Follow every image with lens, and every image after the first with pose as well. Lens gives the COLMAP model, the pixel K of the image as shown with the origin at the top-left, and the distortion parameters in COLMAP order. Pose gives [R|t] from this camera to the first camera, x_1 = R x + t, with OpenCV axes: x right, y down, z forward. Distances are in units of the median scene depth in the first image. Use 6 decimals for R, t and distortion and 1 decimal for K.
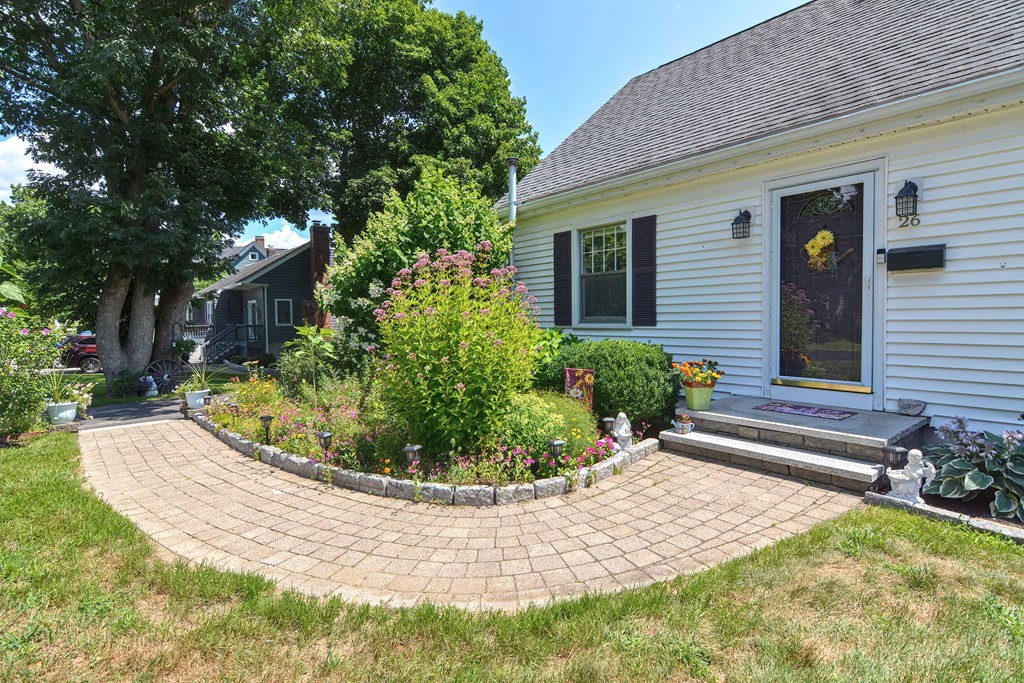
lens RADIAL K [[500.6, 0, 511.4], [0, 500.6, 333.1], [0, 0, 1]] dist [0.009613, -0.013275]
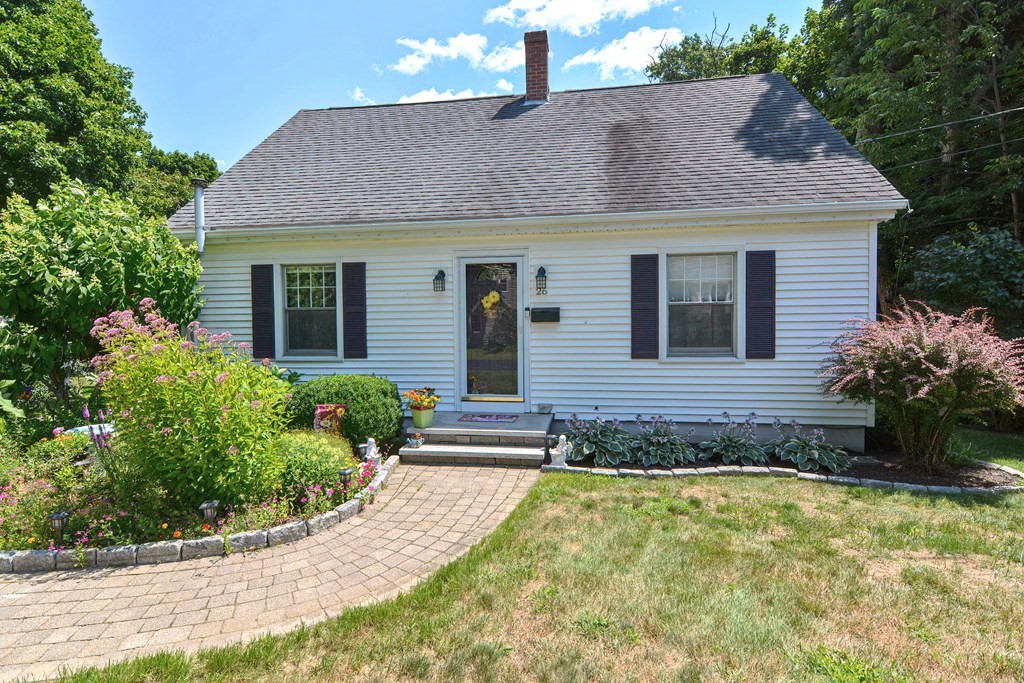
lens RADIAL K [[500.6, 0, 511.4], [0, 500.6, 333.1], [0, 0, 1]] dist [0.009613, -0.013275]
pose [[0.753731, -0.007191, 0.657144, -0.306961], [0.023476, 0.999597, -0.015988, -0.064053], [-0.656764, 0.027477, 0.753596, -0.125471]]
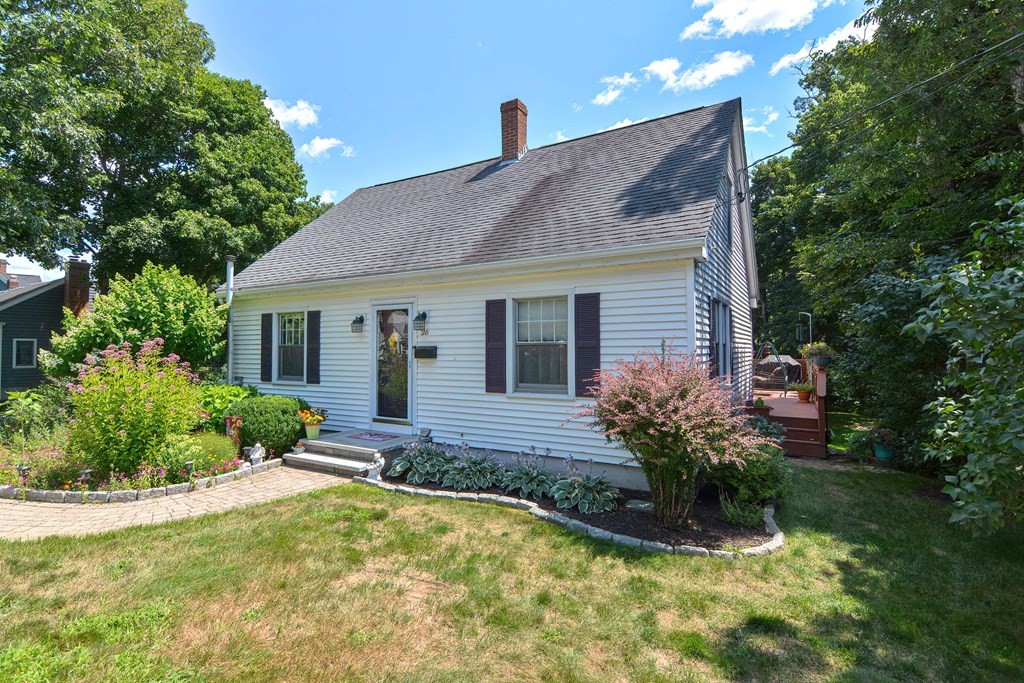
lens RADIAL K [[470.0, 0, 483.7], [0, 470.0, 338.5], [0, 0, 1]] dist [0.001921, -0.008779]
pose [[0.939617, 0.021805, 0.341532, 0.378307], [0.001411, 0.997713, -0.067580, -0.076439], [-0.342225, 0.063982, 0.937437, -0.695387]]
